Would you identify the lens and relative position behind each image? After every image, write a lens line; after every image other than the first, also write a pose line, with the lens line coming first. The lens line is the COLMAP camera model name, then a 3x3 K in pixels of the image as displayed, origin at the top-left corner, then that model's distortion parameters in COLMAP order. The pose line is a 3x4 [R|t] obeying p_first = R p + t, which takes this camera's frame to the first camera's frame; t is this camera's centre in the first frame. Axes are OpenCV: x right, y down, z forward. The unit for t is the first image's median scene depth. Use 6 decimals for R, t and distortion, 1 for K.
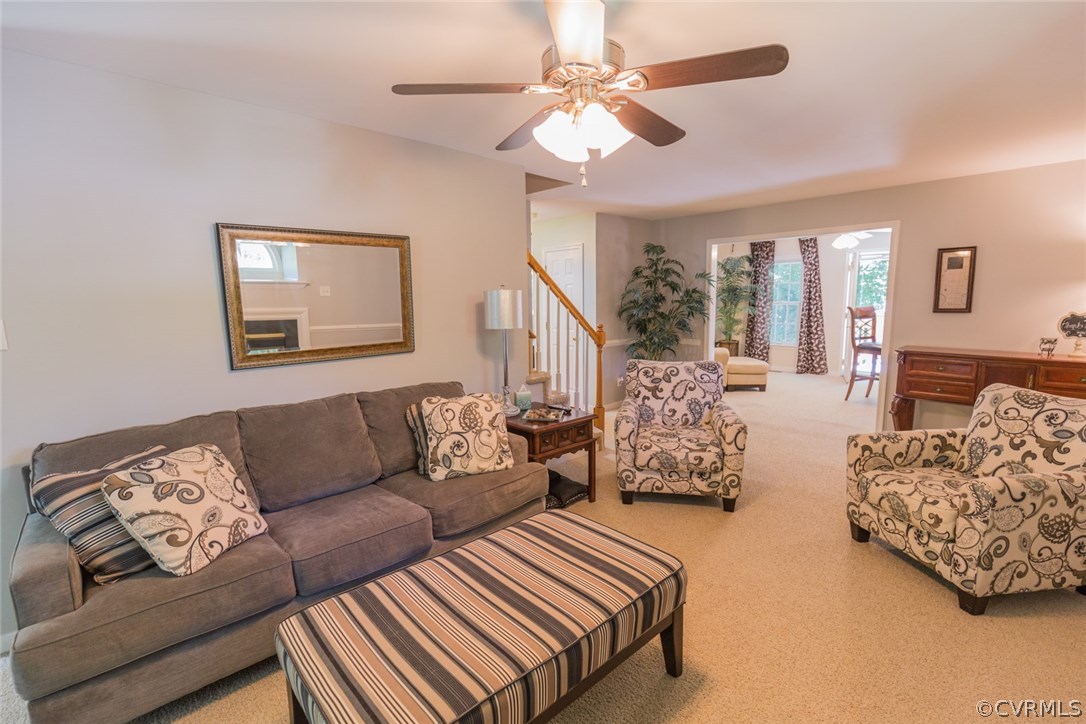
lens RADIAL K [[493.2, 0, 542.2], [0, 493.2, 363.4], [0, 0, 1]] dist [0.010342, -0.001207]
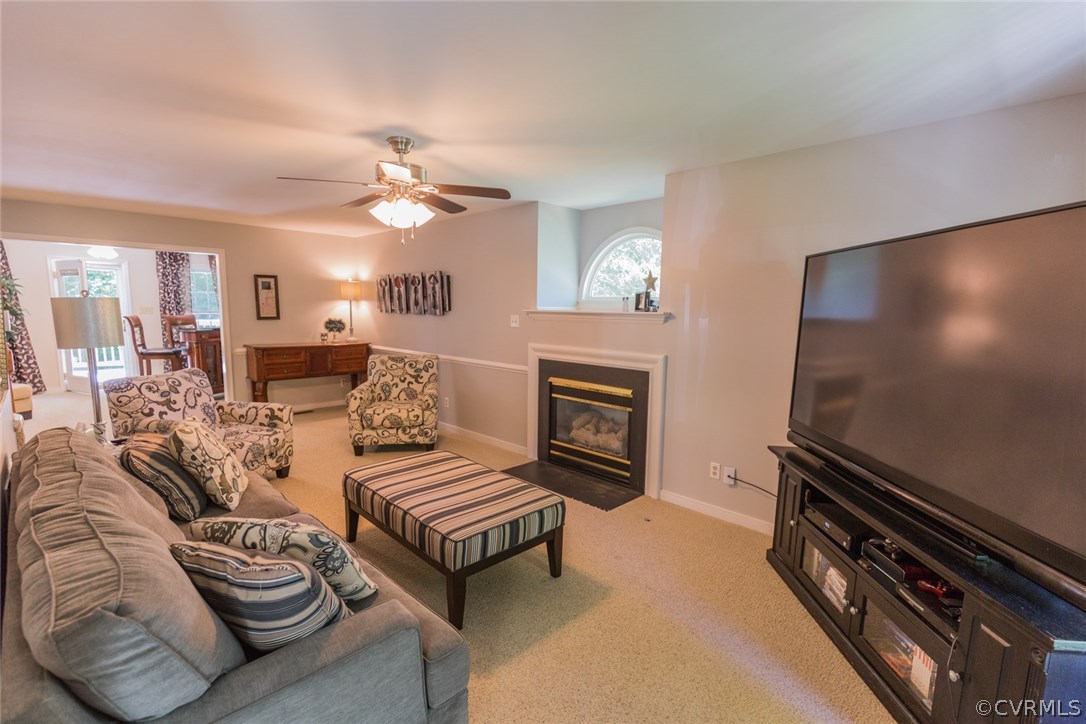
lens RADIAL K [[493.2, 0, 540.3], [0, 493.2, 364.3], [0, 0, 1]] dist [0.010342, -0.001207]
pose [[-0.023911, -0.103961, 0.994294, -0.392761], [0.120519, 0.987025, 0.106099, -0.019154], [-0.992423, 0.122368, -0.011071, 0.149488]]
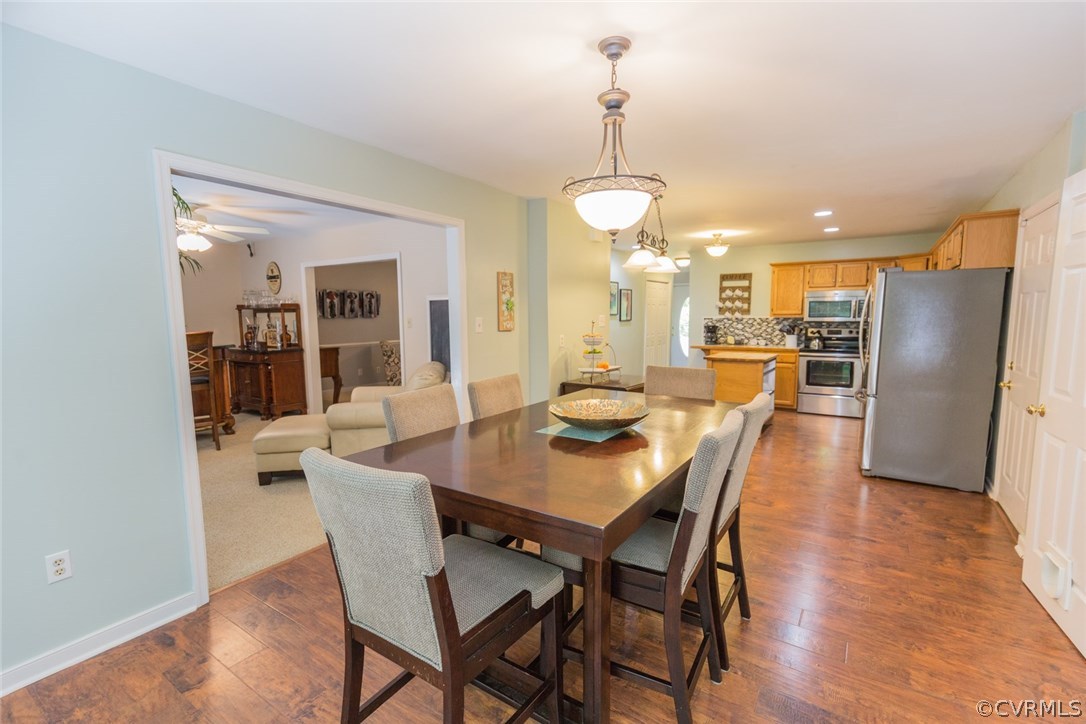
lens RADIAL K [[493.2, 0, 542.6], [0, 493.2, 362.9], [0, 0, 1]] dist [0.010342, -0.001207]
pose [[-0.971101, 0.044460, -0.234493, 0.272054], [-0.011320, 0.972810, 0.231326, -0.221604], [0.238402, 0.227295, -0.944194, 1.648328]]
